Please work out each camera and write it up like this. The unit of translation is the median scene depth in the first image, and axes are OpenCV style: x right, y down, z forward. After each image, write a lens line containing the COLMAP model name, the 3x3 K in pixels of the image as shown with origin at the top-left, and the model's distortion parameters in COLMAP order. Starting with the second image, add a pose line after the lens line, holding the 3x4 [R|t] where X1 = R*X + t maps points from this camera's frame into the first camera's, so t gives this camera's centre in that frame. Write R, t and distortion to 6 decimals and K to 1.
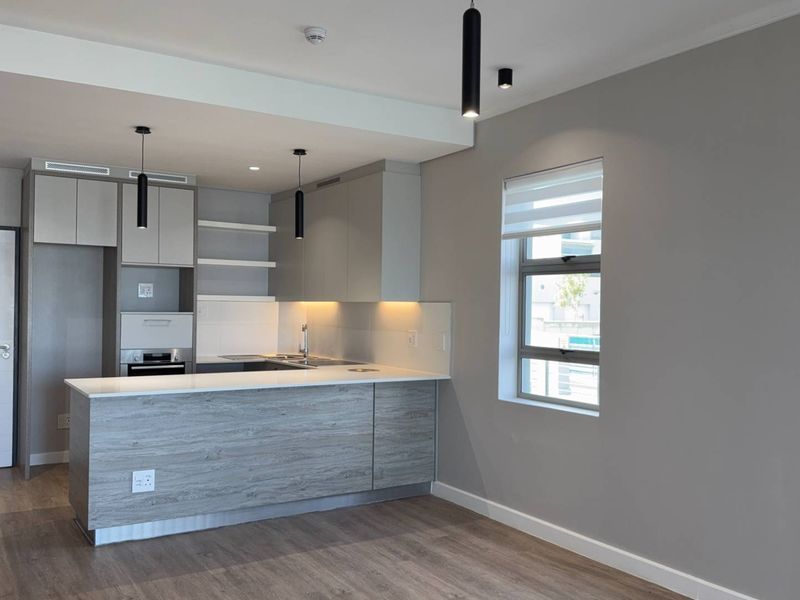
lens RADIAL K [[715.9, 0, 403.9], [0, 715.9, 296.2], [0, 0, 1]] dist [0.164130, -0.311397]
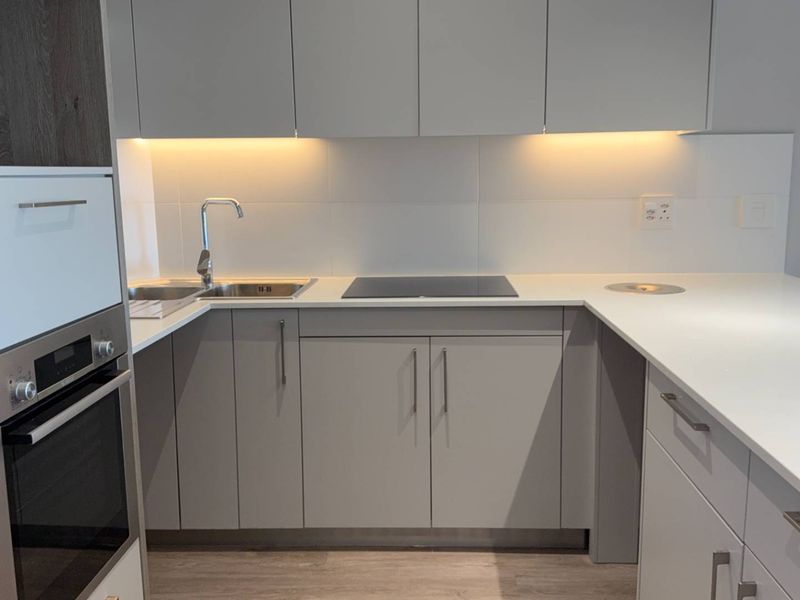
lens RADIAL K [[715.9, 0, 403.9], [0, 715.9, 296.2], [0, 0, 1]] dist [0.164130, -0.311397]
pose [[0.571367, -0.156783, 0.805580, -0.602614], [0.007539, 0.982544, 0.185877, 0.027200], [-0.820660, -0.100131, 0.562576, 1.023786]]
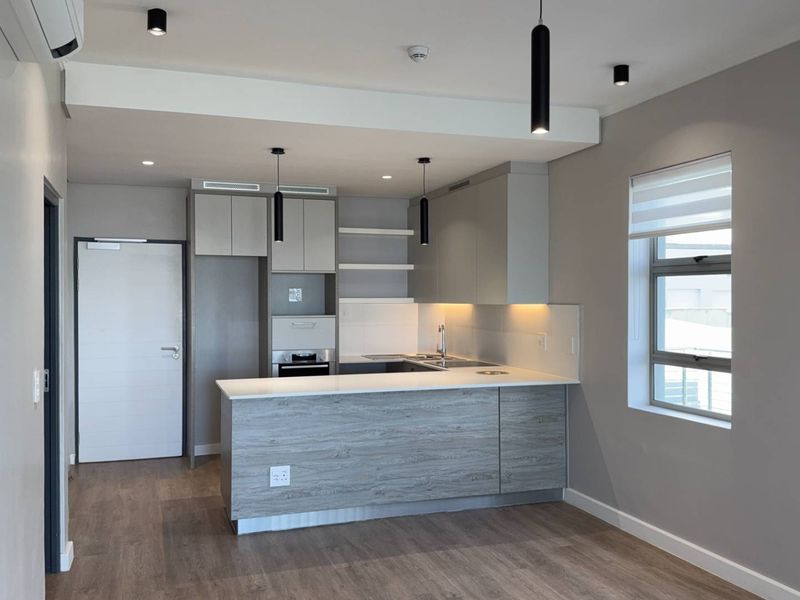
lens RADIAL K [[715.9, 0, 403.9], [0, 715.9, 296.2], [0, 0, 1]] dist [0.164130, -0.311397]
pose [[0.975202, -0.016123, -0.220730, 0.054945], [0.018099, 0.999812, 0.006934, -0.015519], [0.220576, -0.010757, 0.975310, -0.005928]]
